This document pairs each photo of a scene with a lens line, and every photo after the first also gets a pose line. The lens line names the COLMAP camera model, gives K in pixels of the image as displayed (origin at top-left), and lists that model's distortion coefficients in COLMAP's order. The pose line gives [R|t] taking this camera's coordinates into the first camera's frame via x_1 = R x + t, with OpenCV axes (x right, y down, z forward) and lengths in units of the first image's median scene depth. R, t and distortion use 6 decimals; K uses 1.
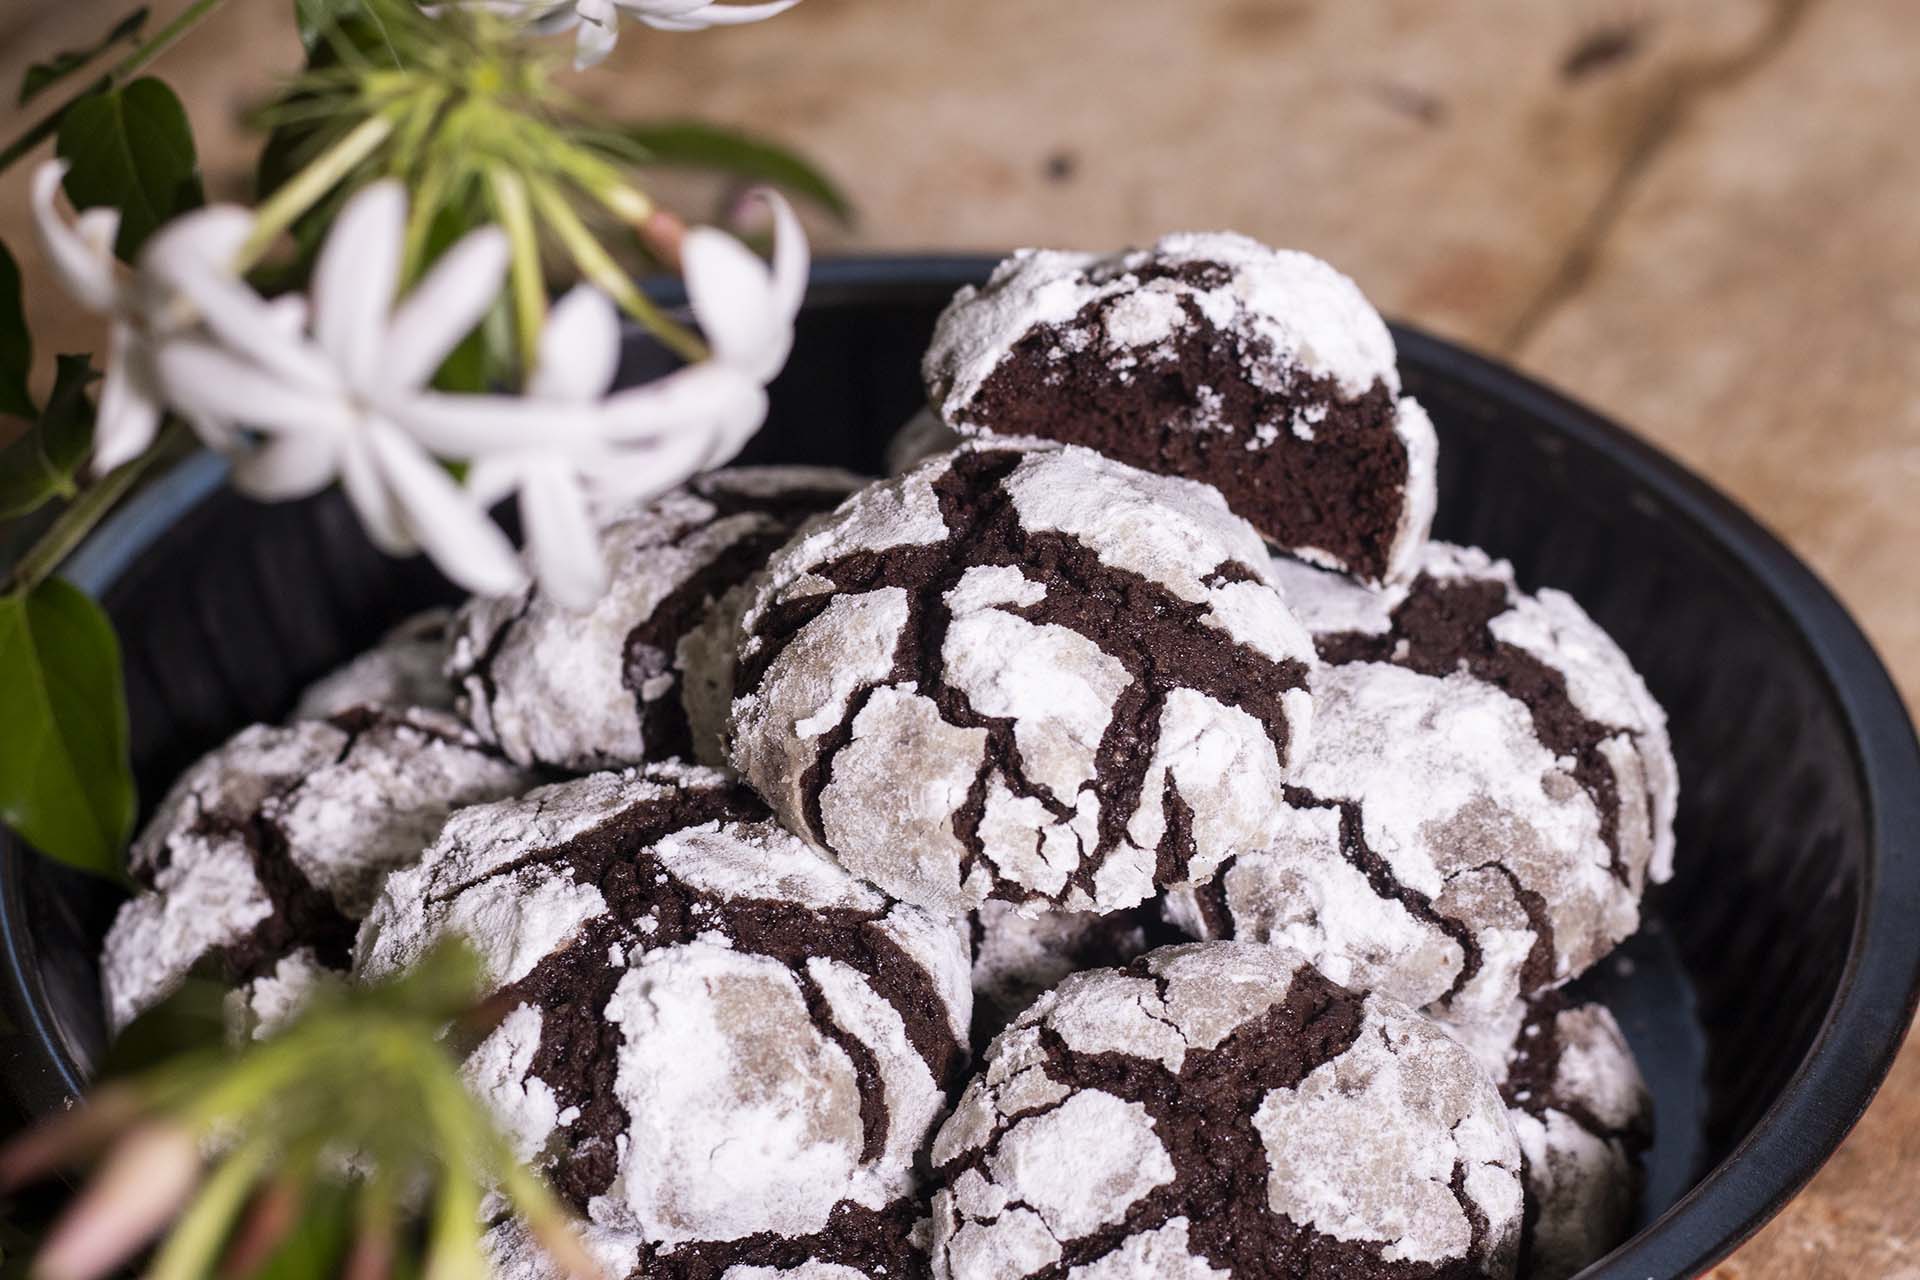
lens RADIAL K [[5533.0, 0, 960.0], [0, 5533.0, 640.0], [0, 0, 1]] dist [-0.113902, -1.591371]
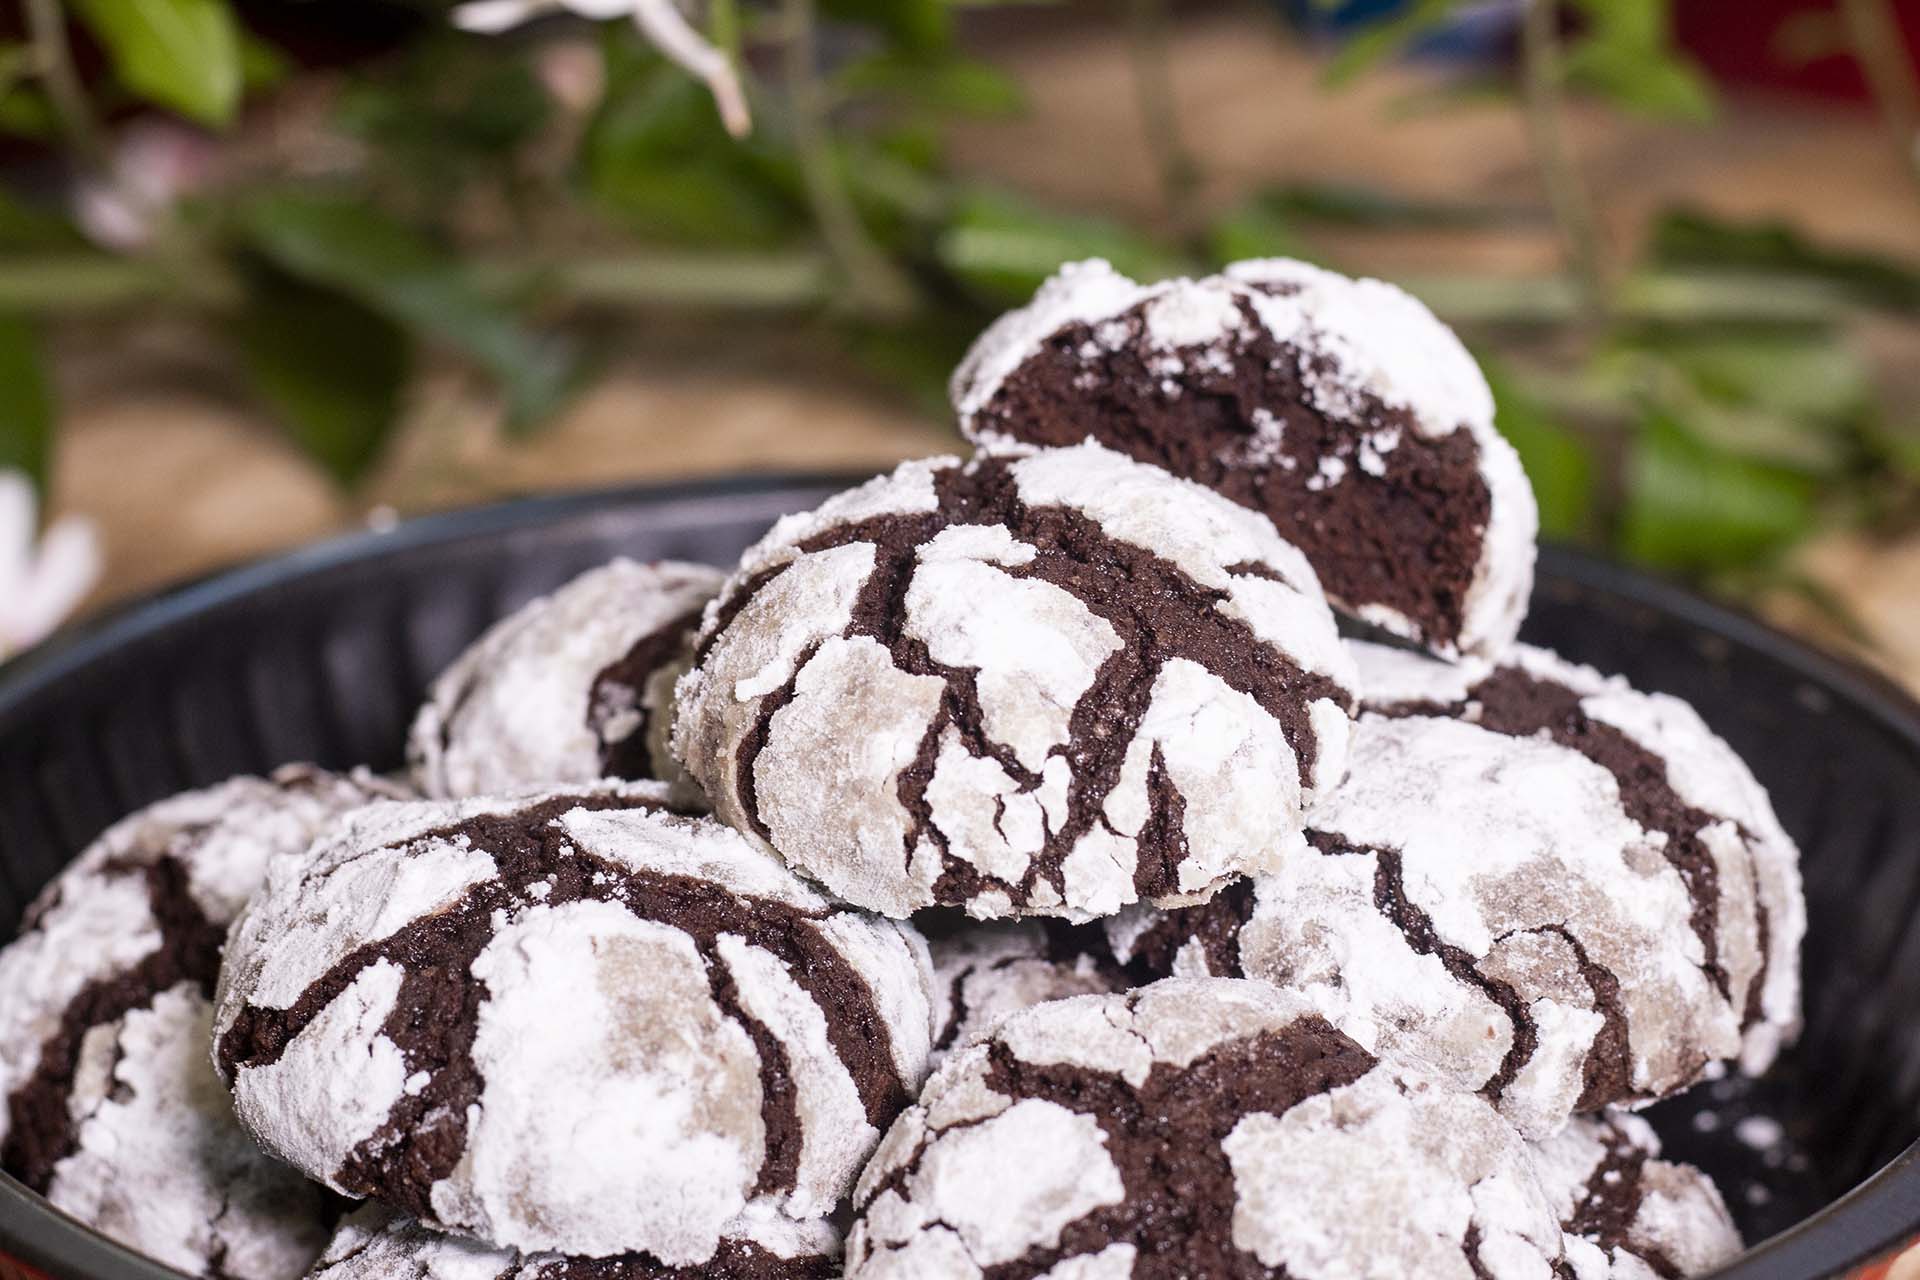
lens RADIAL K [[5533.0, 0, 960.0], [0, 5533.0, 640.0], [0, 0, 1]] dist [-0.113902, -1.591371]
pose [[0.990783, 0.044916, -0.127797, 0.115309], [-0.077782, 0.961034, -0.265261, 0.235261], [0.110902, 0.272756, 0.955670, 0.175843]]
